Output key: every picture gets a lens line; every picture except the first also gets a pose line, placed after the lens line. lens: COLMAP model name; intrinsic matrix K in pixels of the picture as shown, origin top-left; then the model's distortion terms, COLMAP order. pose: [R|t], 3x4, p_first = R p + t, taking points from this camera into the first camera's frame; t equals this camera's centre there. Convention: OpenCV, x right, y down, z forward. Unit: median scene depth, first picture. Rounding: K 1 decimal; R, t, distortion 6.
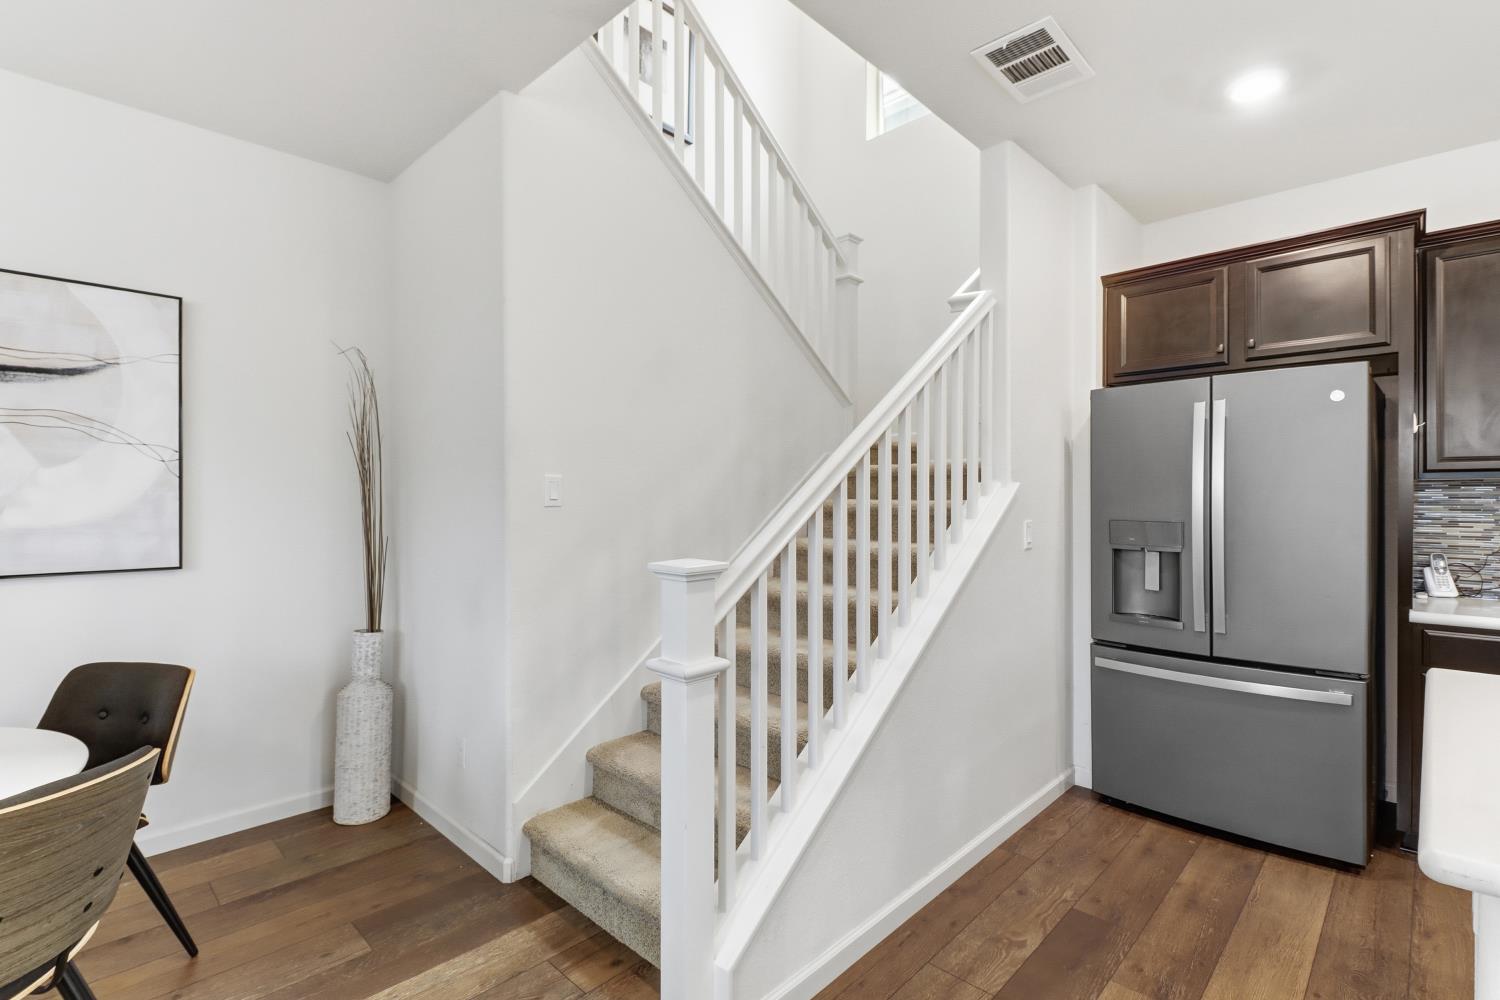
lens RADIAL K [[712.9, 0, 756.7], [0, 712.9, 493.5], [0, 0, 1]] dist [-0.013603, -0.000757]
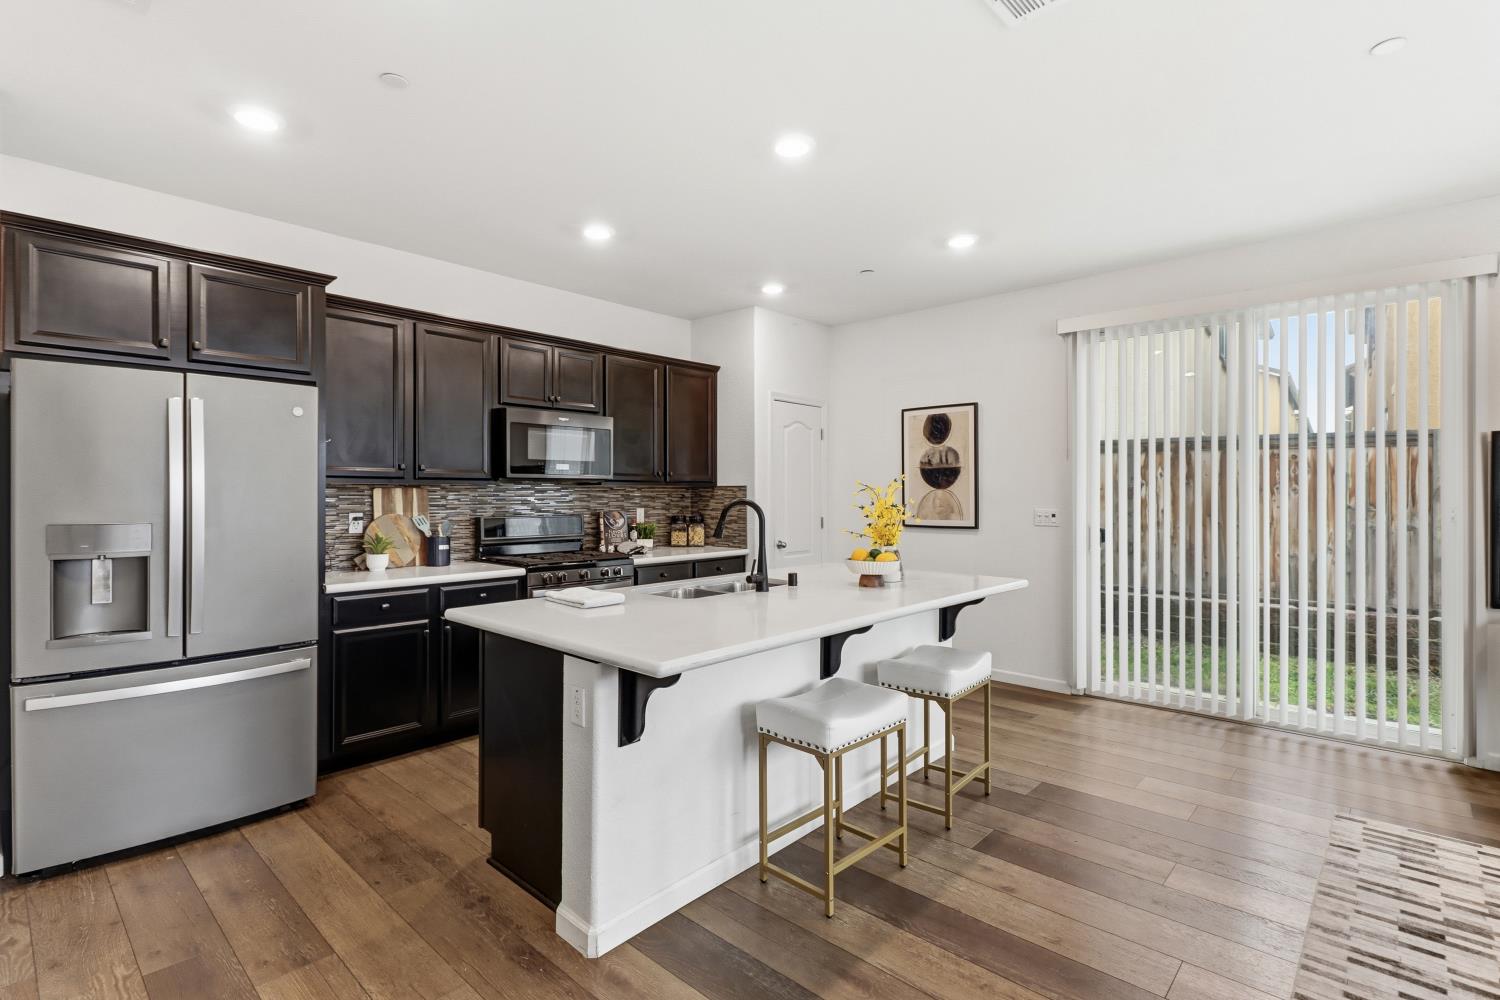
lens RADIAL K [[712.9, 0, 756.7], [0, 712.9, 493.5], [0, 0, 1]] dist [-0.013603, -0.000757]
pose [[-0.035457, -0.000190, 0.999371, -0.379119], [0.001121, 0.999999, 0.000230, 0.001305], [-0.999371, 0.001128, -0.035457, 0.252891]]
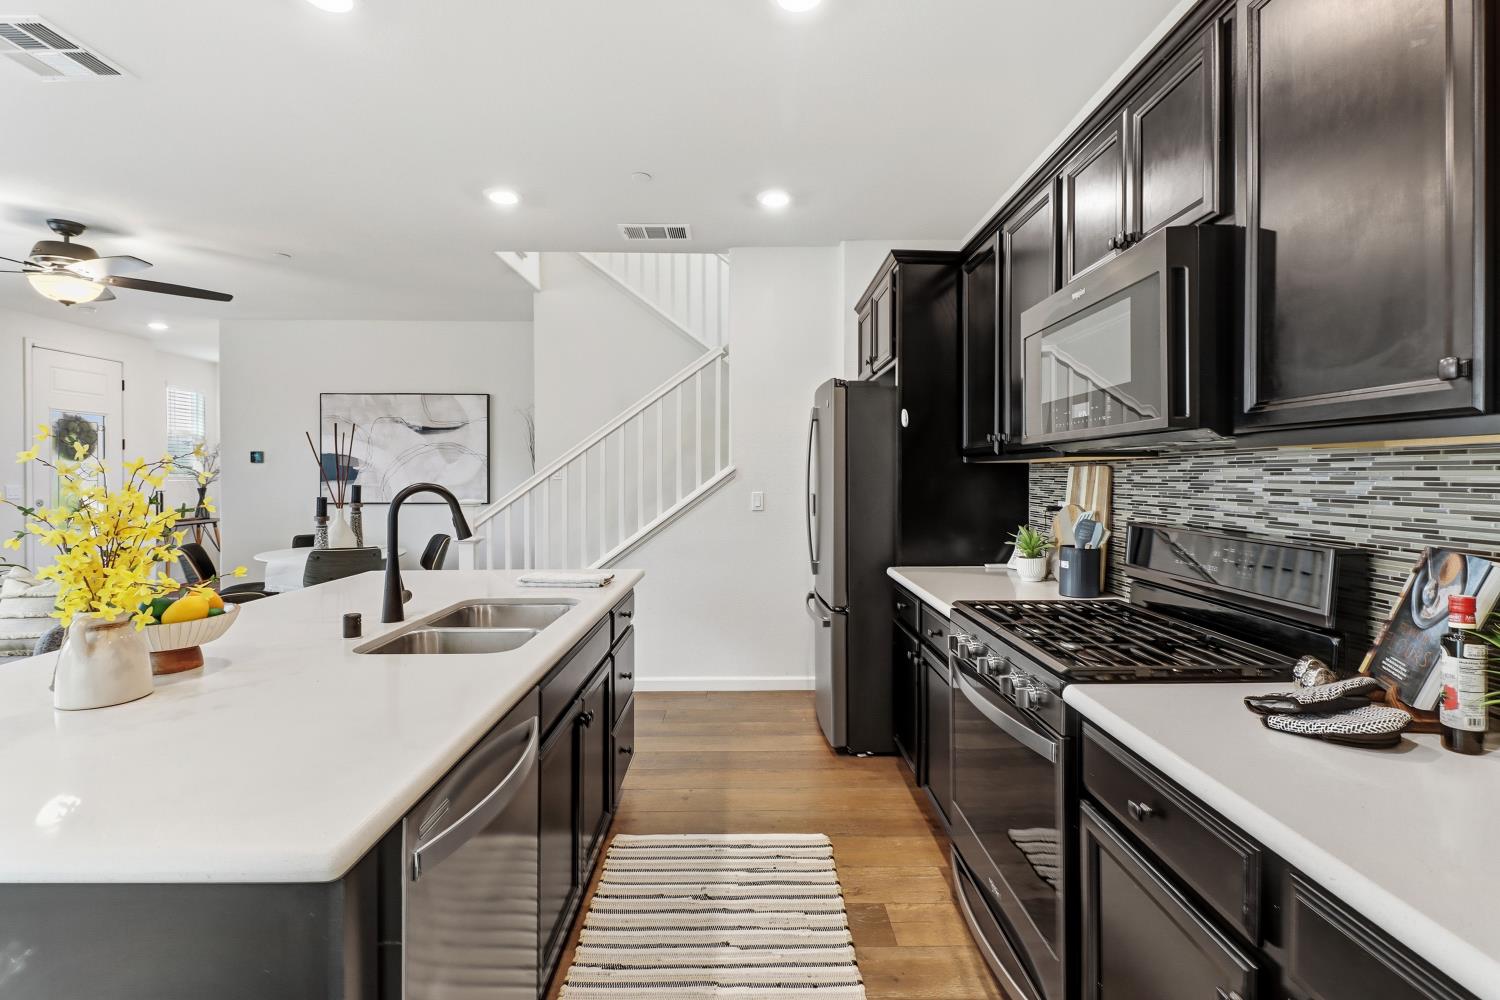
lens RADIAL K [[700.5, 0, 752.9], [0, 700.5, 479.7], [0, 0, 1]] dist [-0.000374, -0.000931]
pose [[0.705092, 0.006276, -0.709089, 1.618732], [-0.002639, 0.999977, 0.006226, 0.002795], [0.709111, -0.002518, 0.705092, -0.064502]]
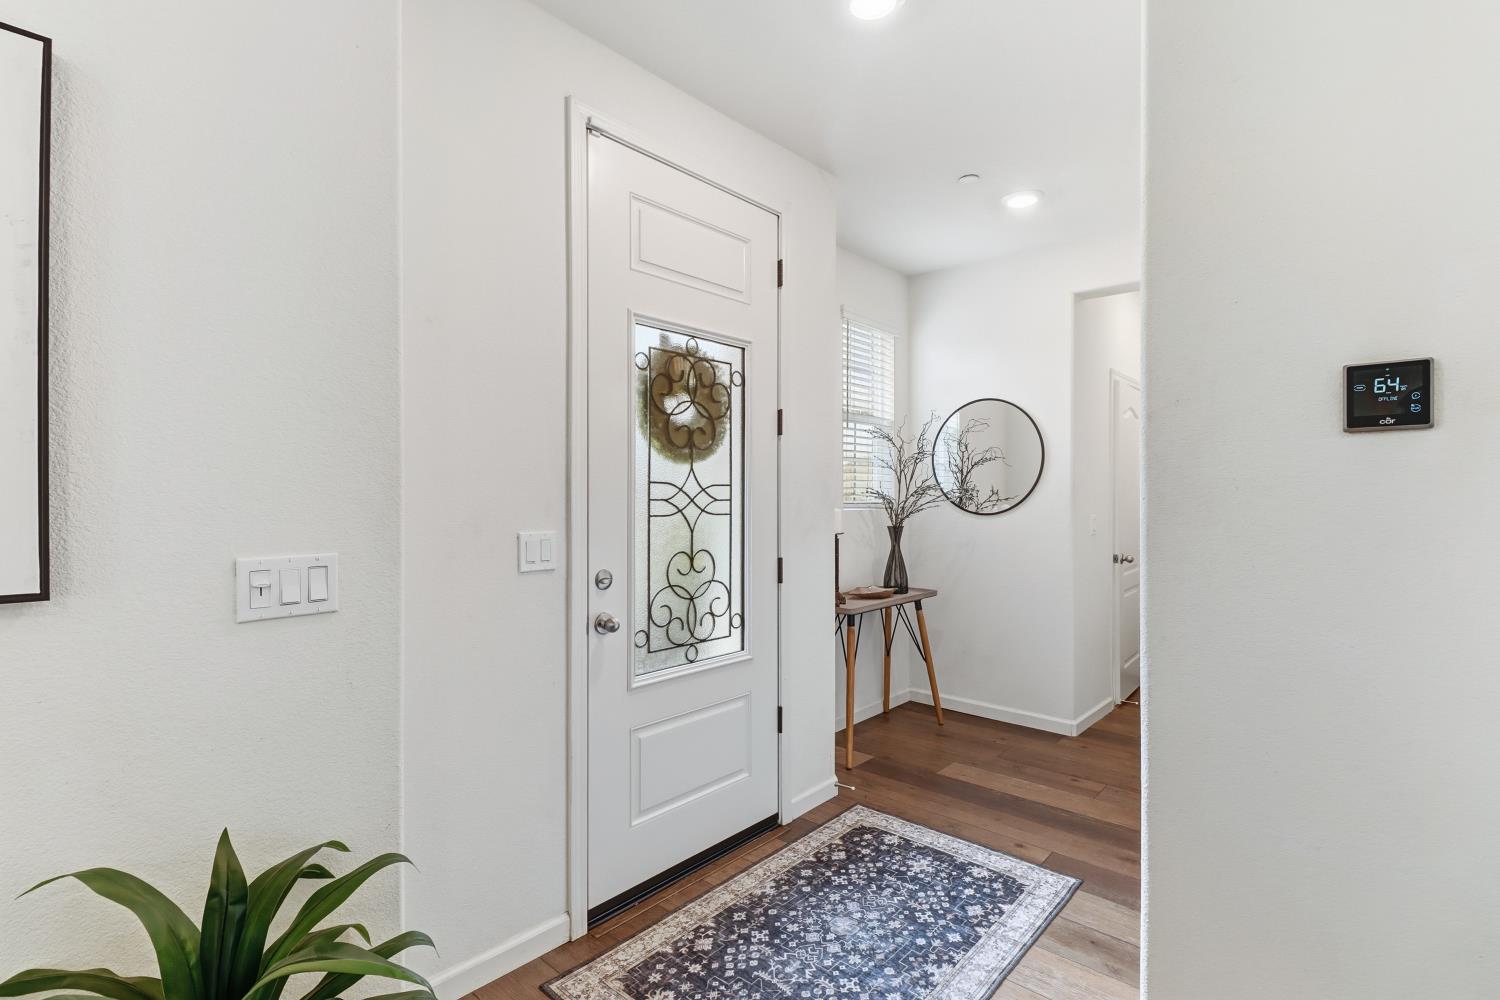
lens RADIAL K [[700.5, 0, 752.9], [0, 700.5, 479.7], [0, 0, 1]] dist [-0.000374, -0.000931]
pose [[0.031635, -0.024824, -0.999191, -1.013893], [-0.001173, 0.999690, -0.024874, 0.004331], [0.999499, 0.001959, 0.031596, 0.046468]]
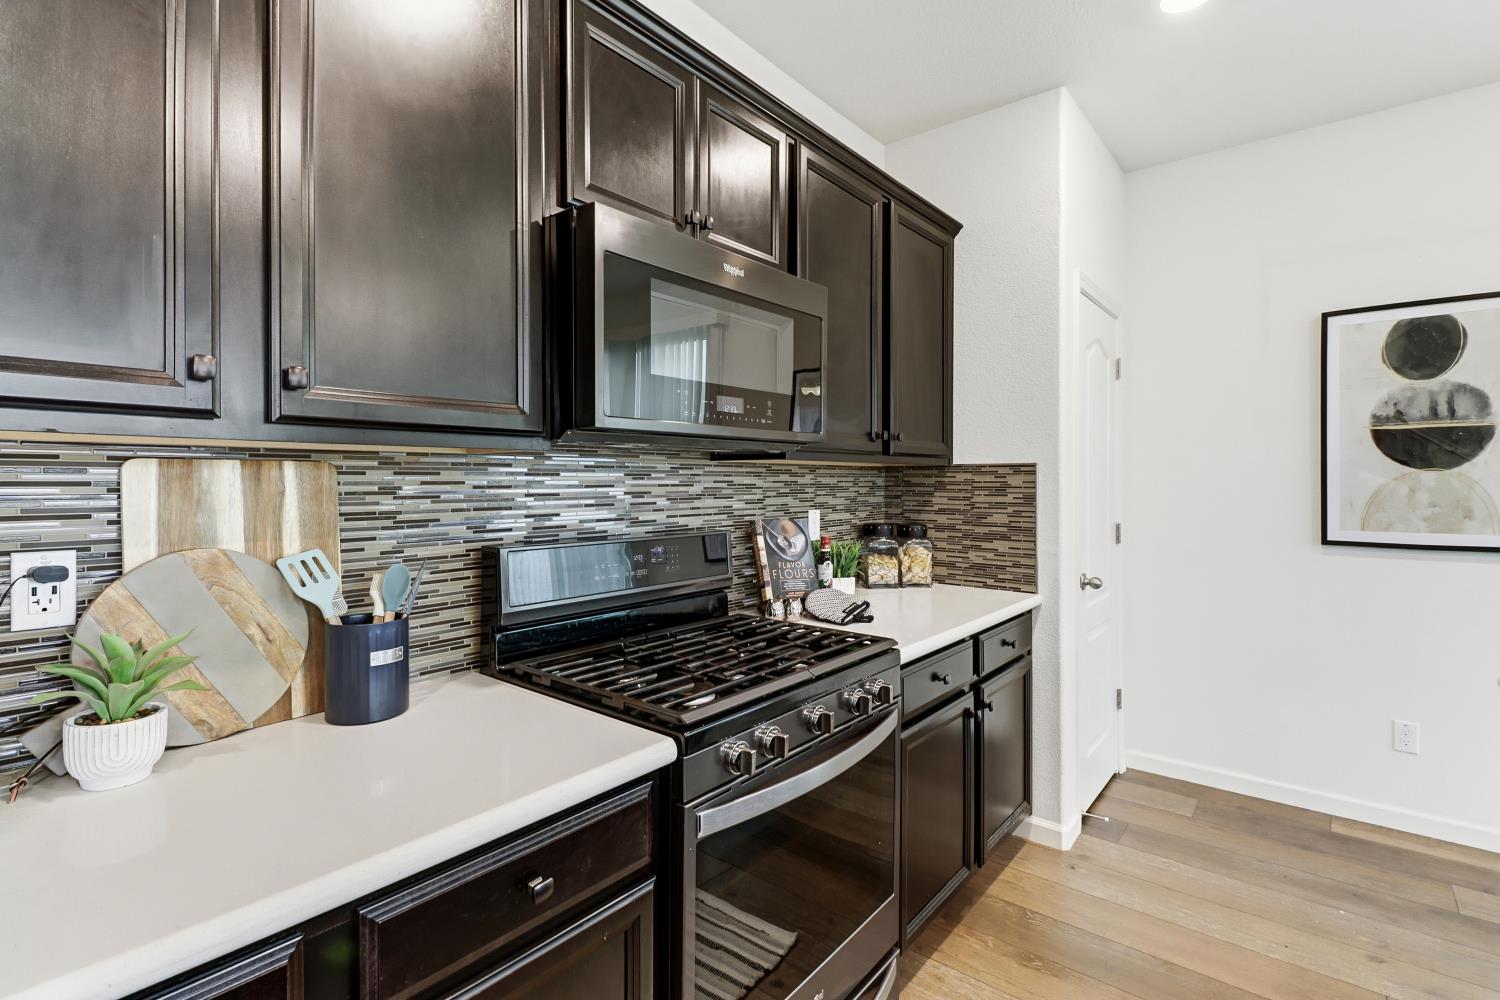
lens RADIAL K [[706.1, 0, 757.2], [0, 706.1, 494.8], [0, 0, 1]] dist [0.000769, -0.000577]
pose [[-0.090098, -0.021208, 0.995707, 0.742937], [0.001273, 0.999770, 0.021410, 0.001632], [-0.995932, 0.003197, -0.090050, 0.691134]]
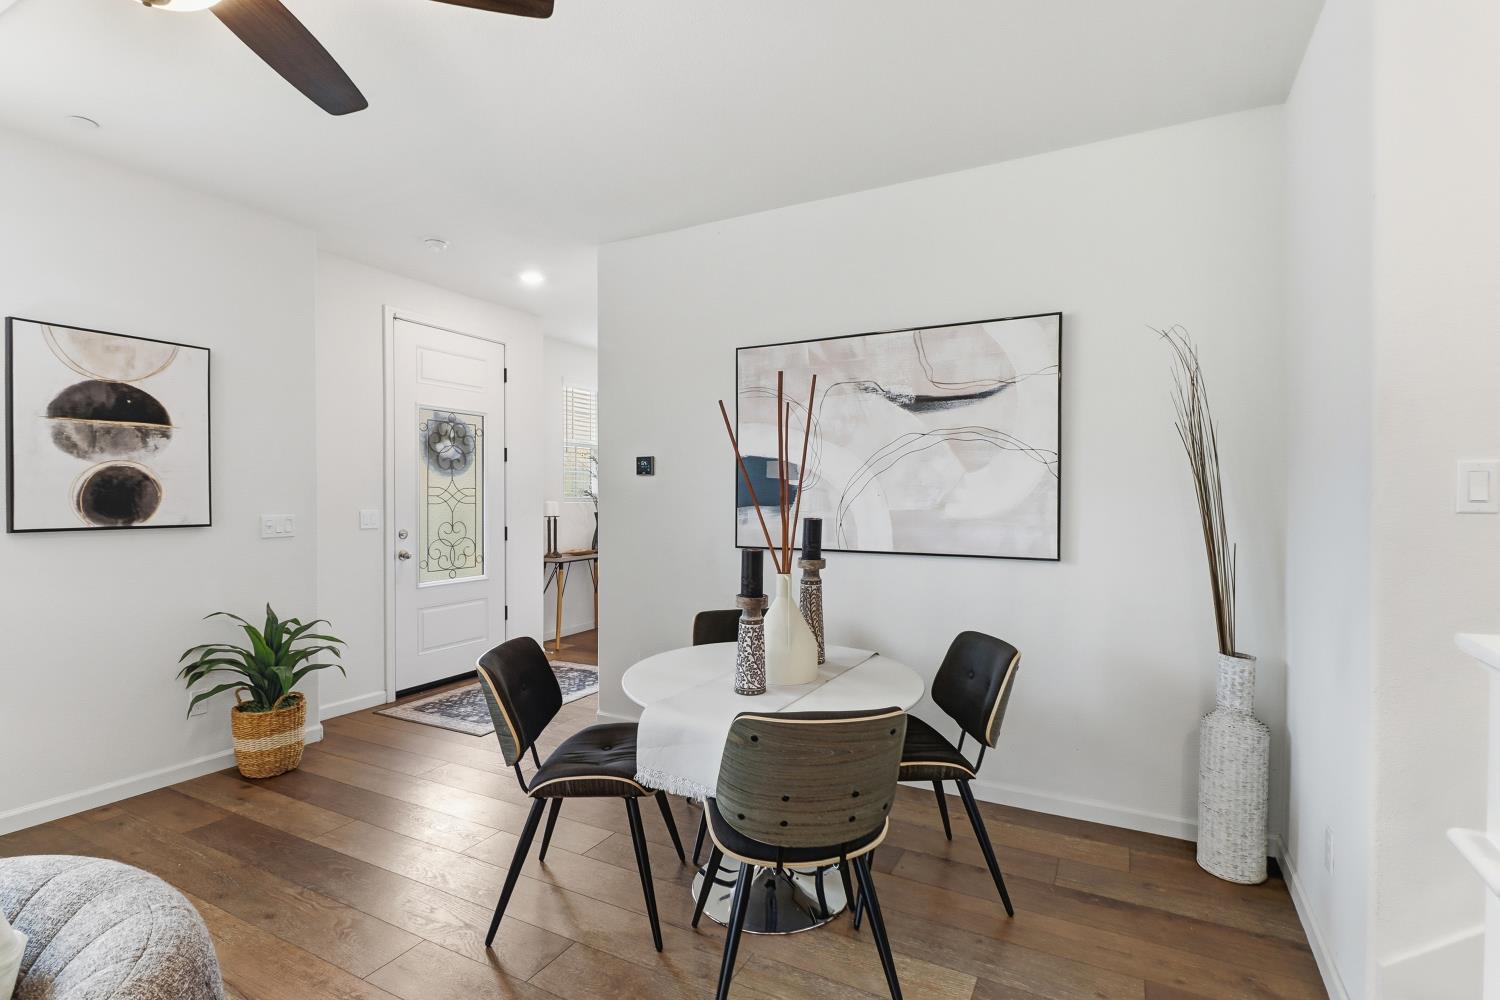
lens RADIAL K [[706.1, 0, 757.2], [0, 706.1, 494.8], [0, 0, 1]] dist [0.000769, -0.000577]
pose [[0.283388, -0.000371, -0.959005, 0.107806], [-0.001733, 0.999998, -0.000899, 0.005986], [0.959004, 0.001916, 0.283387, 0.247010]]
